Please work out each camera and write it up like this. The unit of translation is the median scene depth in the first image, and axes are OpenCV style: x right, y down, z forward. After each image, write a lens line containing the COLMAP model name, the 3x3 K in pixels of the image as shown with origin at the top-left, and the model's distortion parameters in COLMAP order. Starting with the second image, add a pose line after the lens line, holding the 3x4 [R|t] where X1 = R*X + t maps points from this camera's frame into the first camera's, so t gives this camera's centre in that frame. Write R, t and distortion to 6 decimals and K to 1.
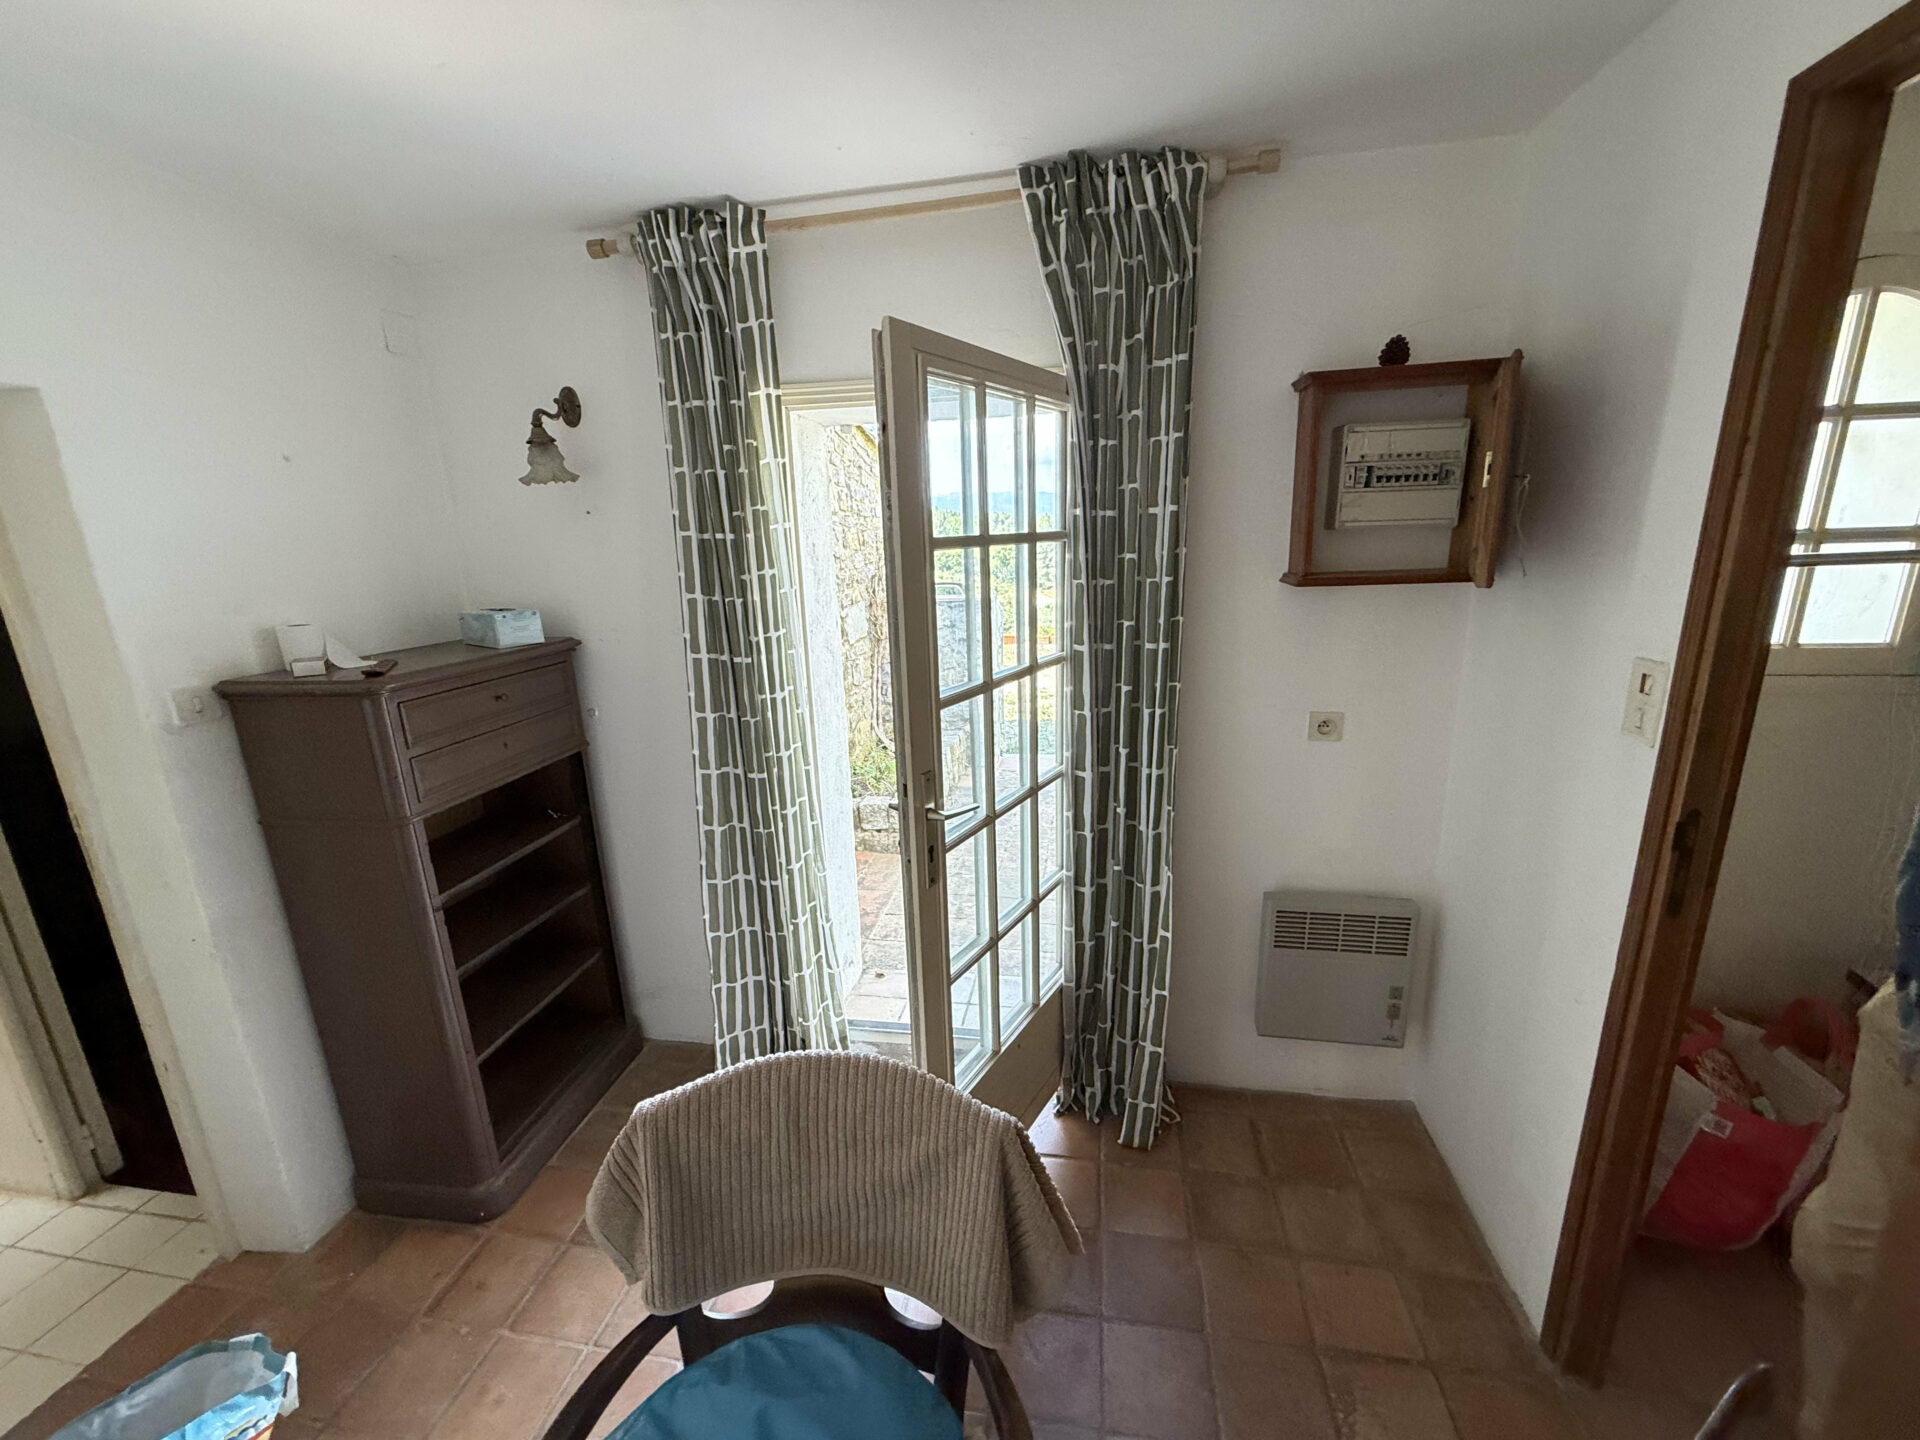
lens RADIAL K [[763.9, 0, 952.6], [0, 763.9, 727.1], [0, 0, 1]] dist [0.000810, -0.000423]
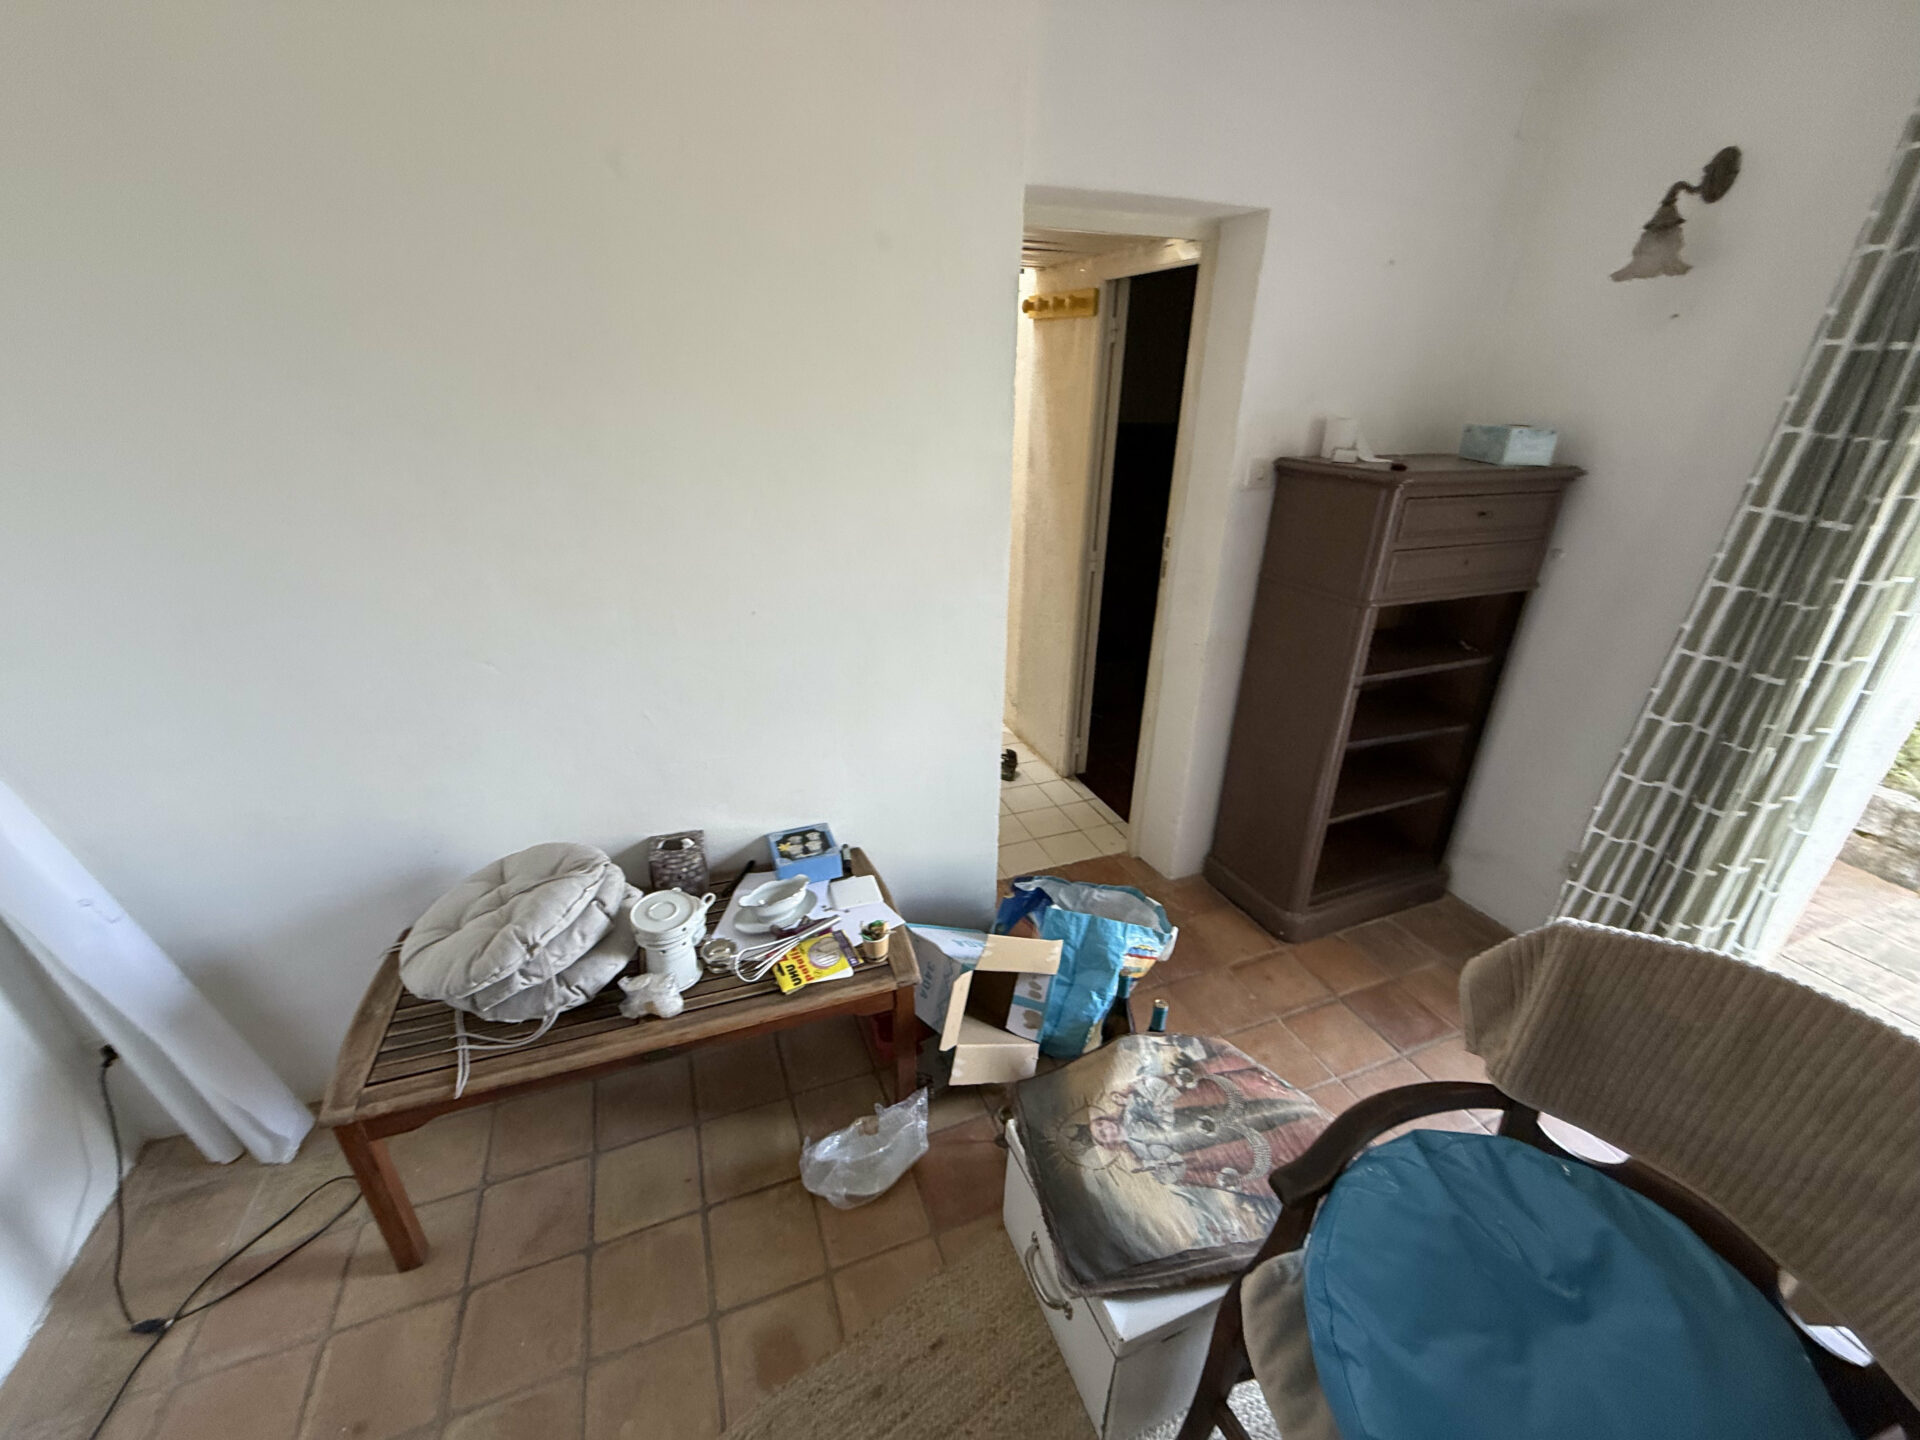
lens RADIAL K [[763.9, 0, 959.4], [0, 763.9, 723.0], [0, 0, 1]] dist [0.000810, -0.000423]
pose [[0.516913, 0.392748, -0.760624, -0.074845], [-0.242897, 0.919314, 0.309617, 0.066143], [0.820854, 0.024708, 0.570603, -0.122586]]
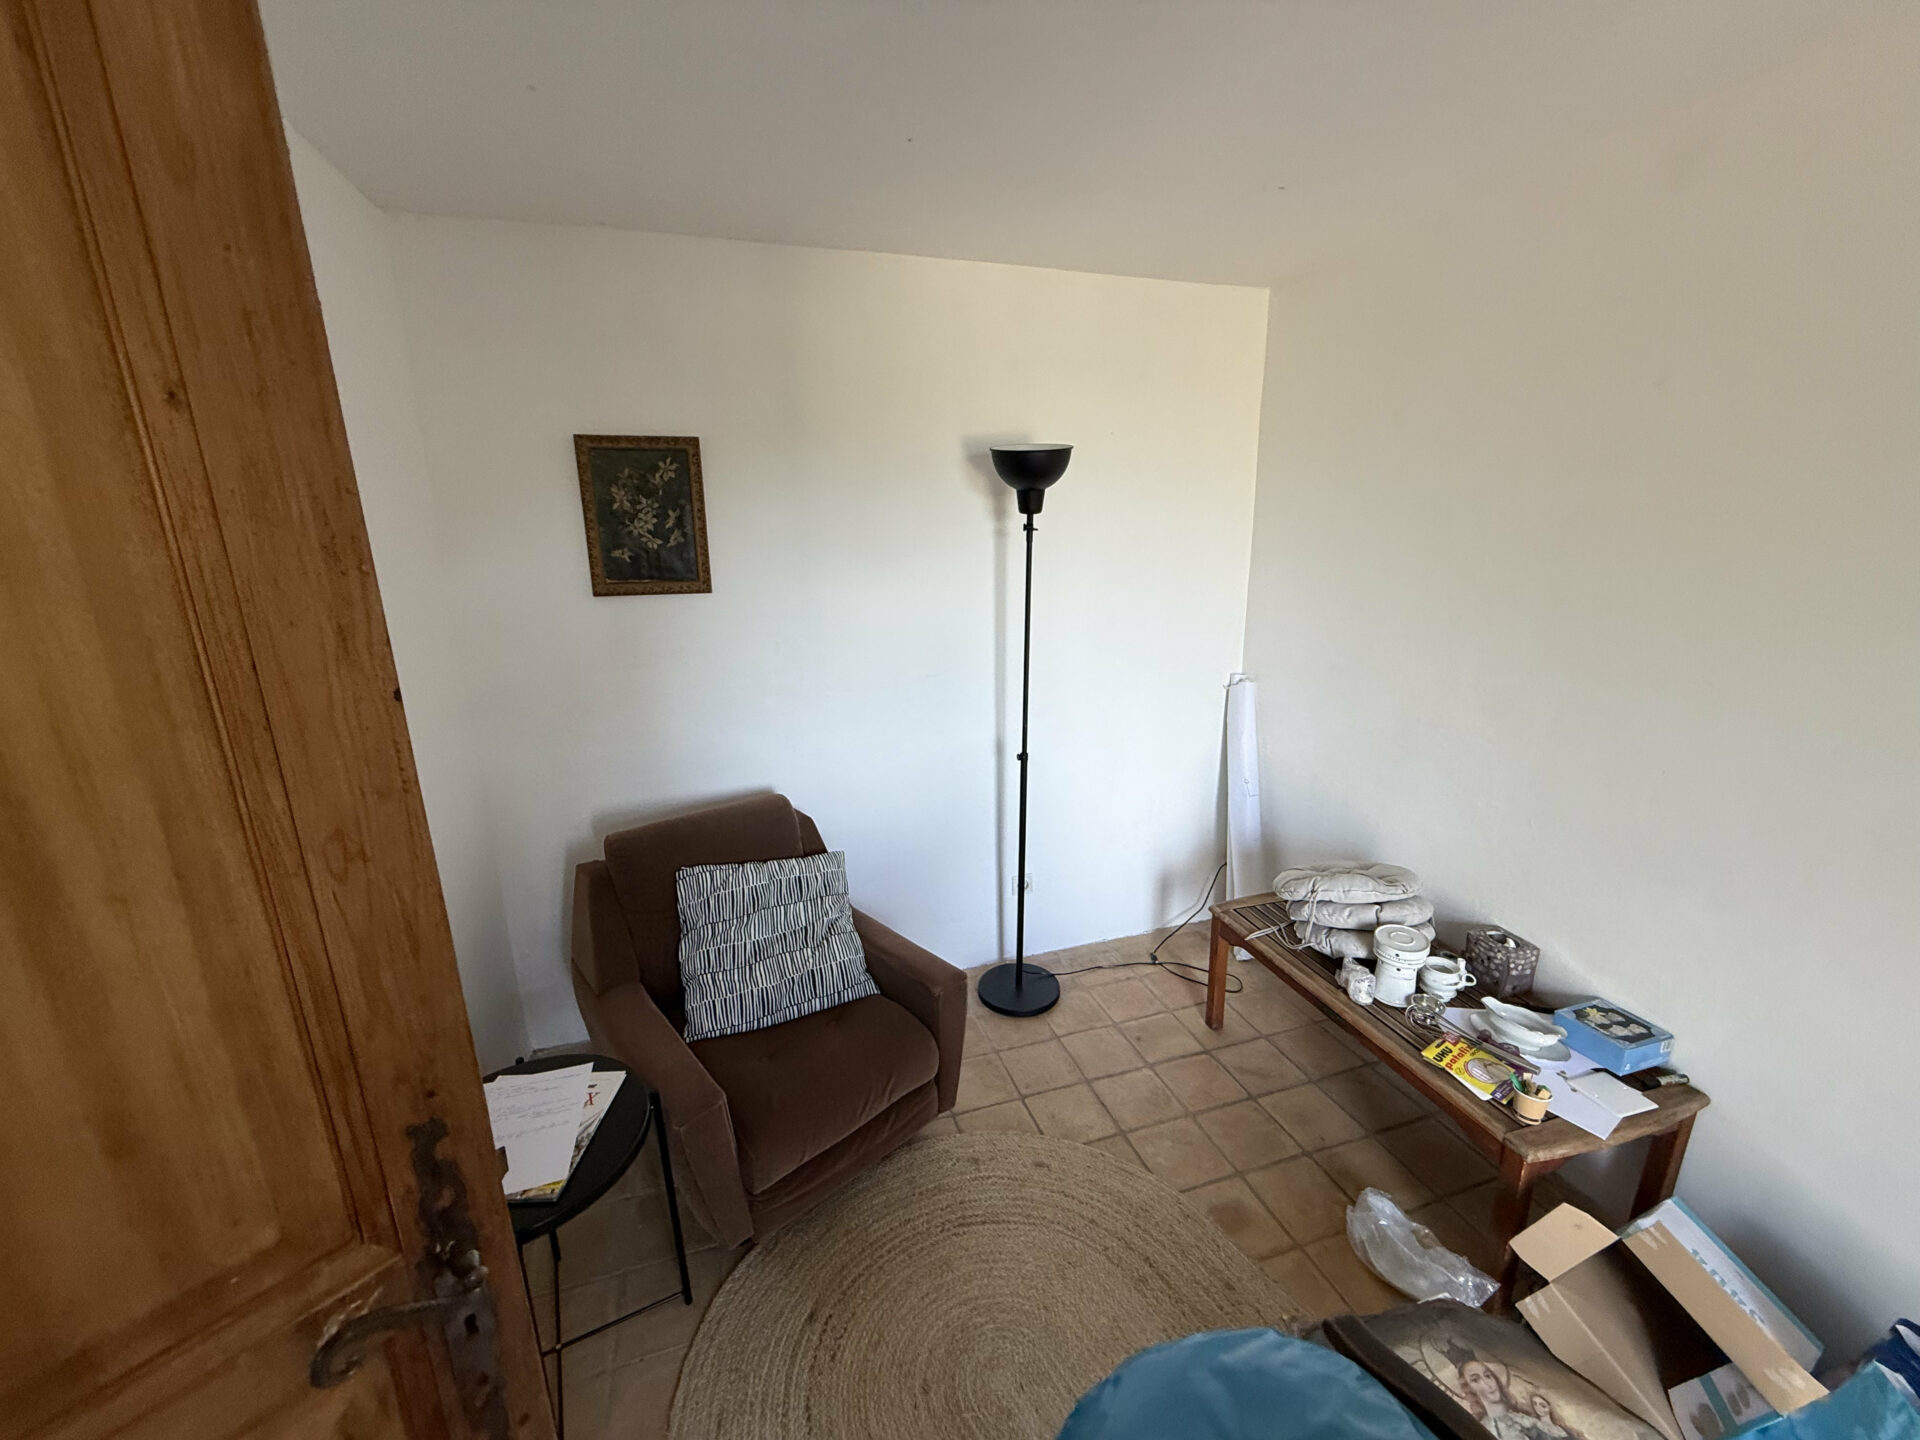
lens RADIAL K [[763.9, 0, 958.9], [0, 763.9, 720.0], [0, 0, 1]] dist [0.000810, -0.000423]
pose [[-0.878863, 0.167623, -0.446657, 0.155889], [-0.072352, 0.878582, 0.472080, -0.121127], [0.471556, 0.447210, -0.760025, 0.431712]]
